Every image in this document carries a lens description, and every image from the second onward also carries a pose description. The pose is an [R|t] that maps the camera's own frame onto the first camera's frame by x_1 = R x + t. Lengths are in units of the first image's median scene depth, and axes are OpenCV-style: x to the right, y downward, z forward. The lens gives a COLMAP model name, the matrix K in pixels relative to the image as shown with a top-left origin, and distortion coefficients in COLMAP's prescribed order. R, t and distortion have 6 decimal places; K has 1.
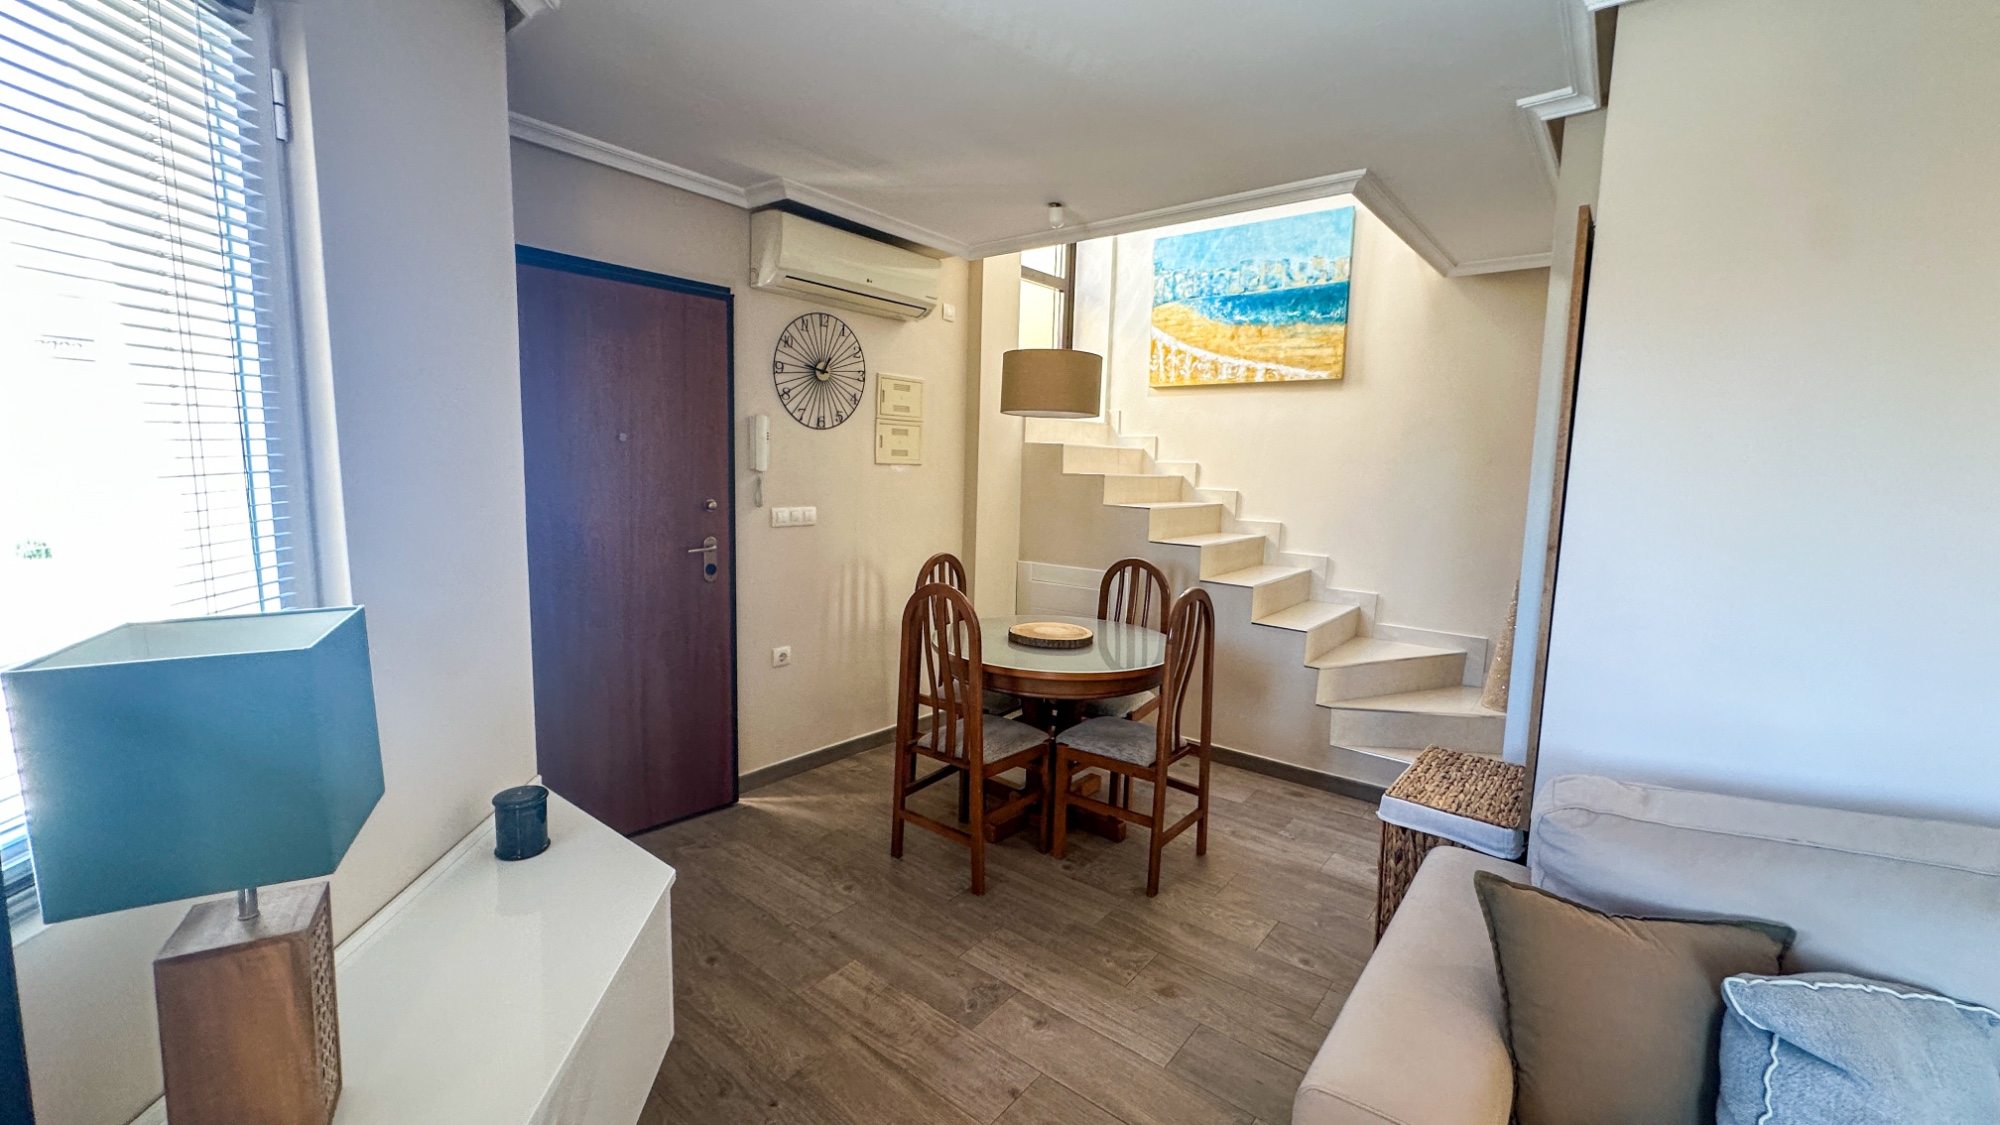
lens RADIAL K [[795.8, 0, 1000.0], [0, 795.8, 562.5], [0, 0, 1]] dist [-0.000514, -0.000020]
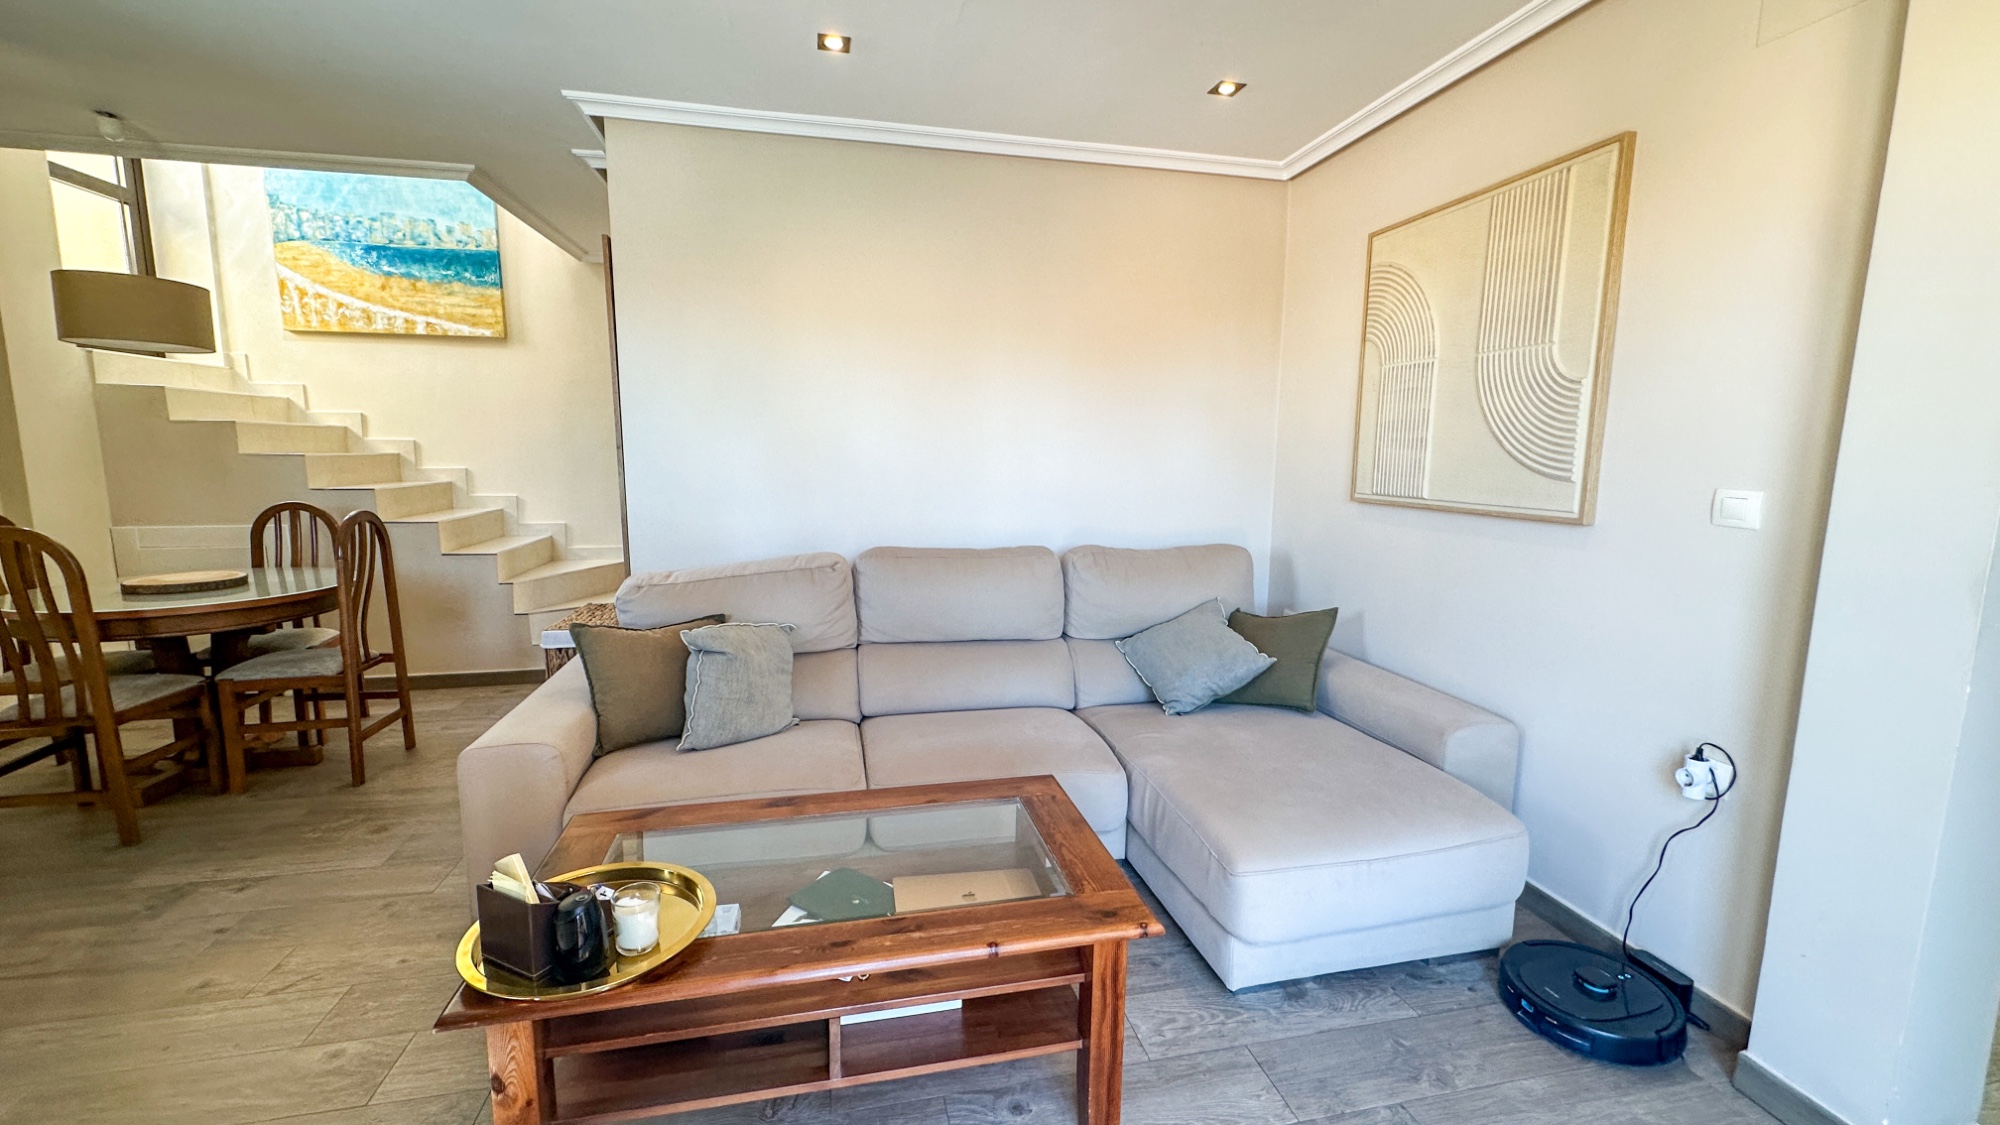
lens RADIAL K [[795.8, 0, 1000.0], [0, 795.8, 562.5], [0, 0, 1]] dist [-0.000514, -0.000020]
pose [[0.630839, -0.128975, 0.765119, -0.034265], [0.104365, 0.991232, 0.081041, 0.067630], [-0.768862, 0.028728, 0.638769, -0.254417]]
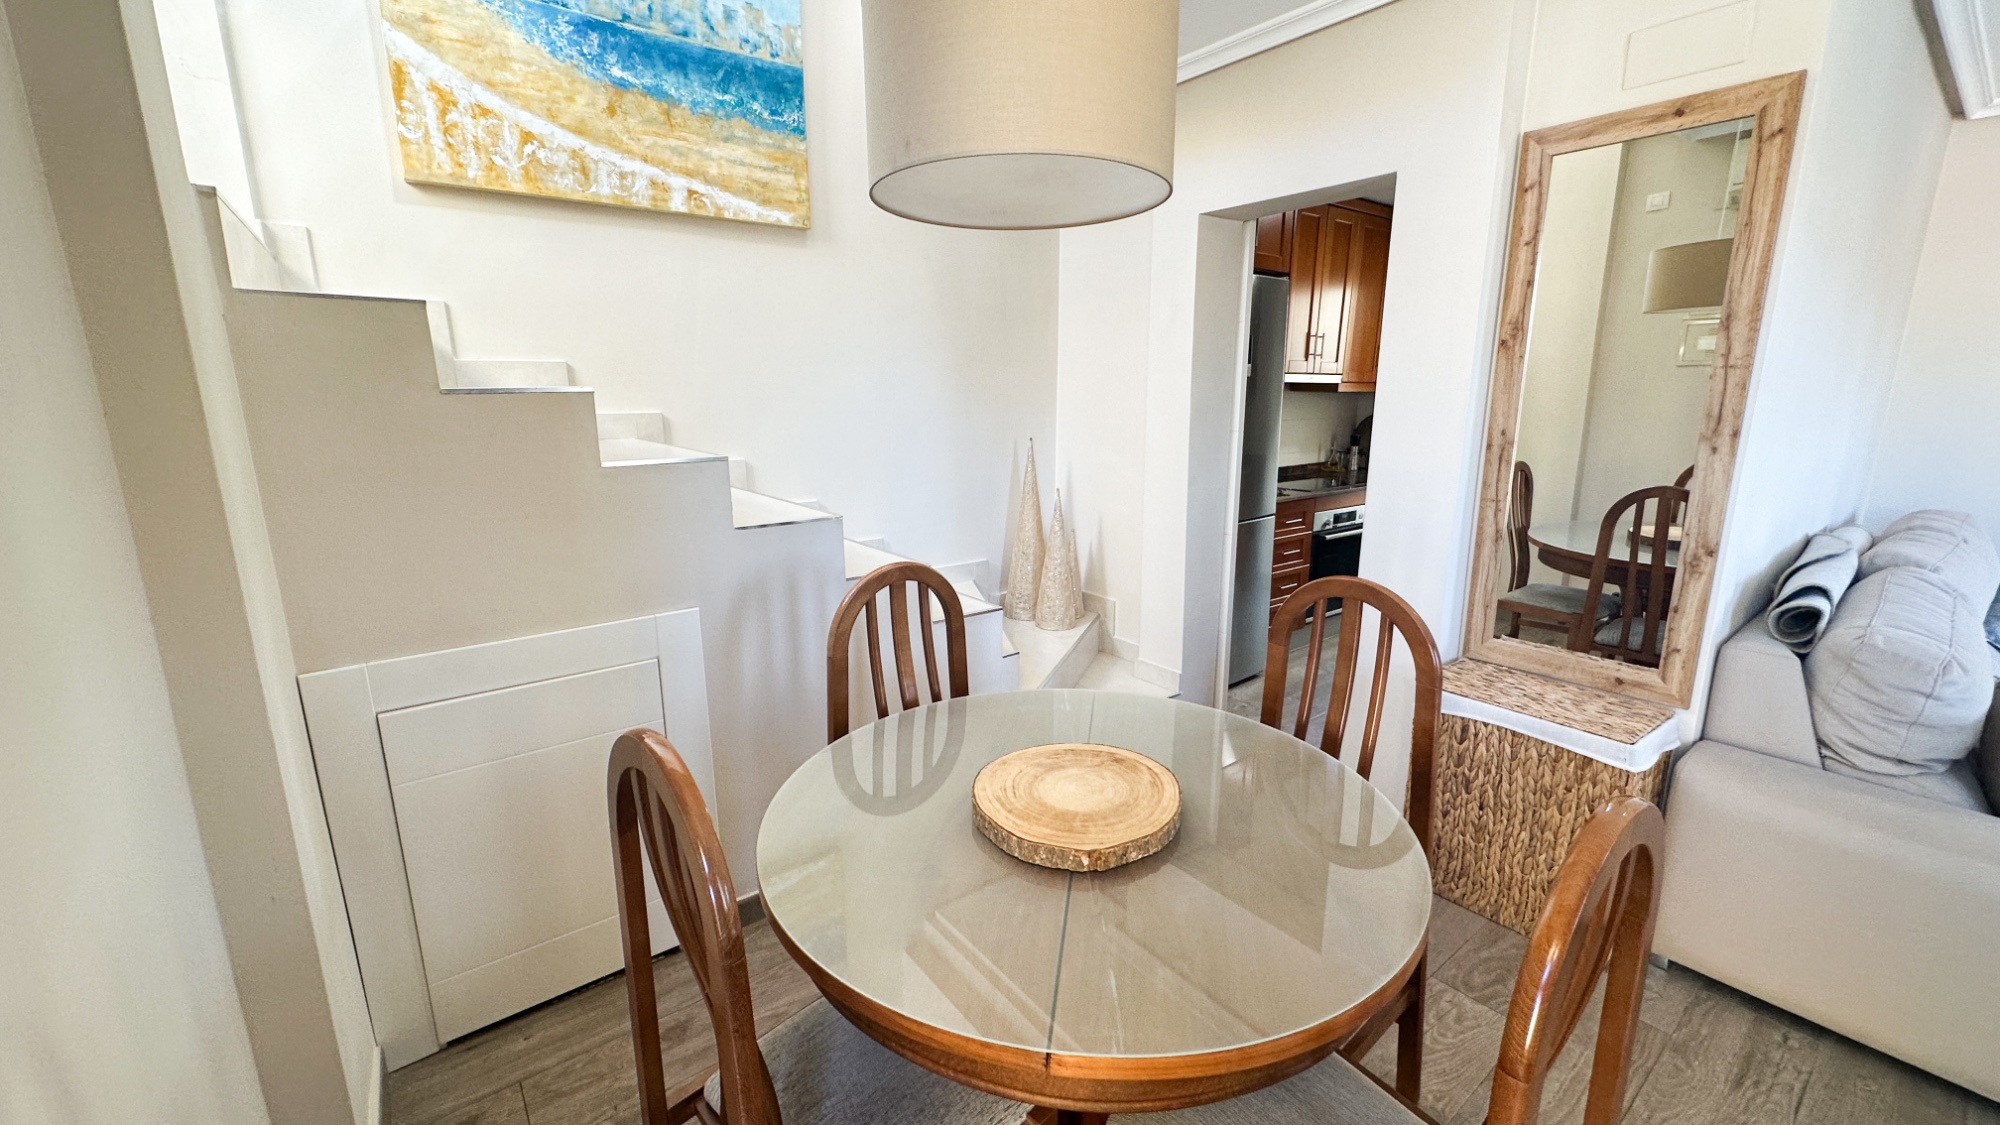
lens RADIAL K [[795.8, 0, 1000.0], [0, 795.8, 562.5], [0, 0, 1]] dist [-0.000514, -0.000020]
pose [[0.241339, -0.234641, 0.941647, -0.210520], [0.130041, 0.969397, 0.208227, -0.079180], [-0.961689, 0.072199, 0.264466, 0.682150]]
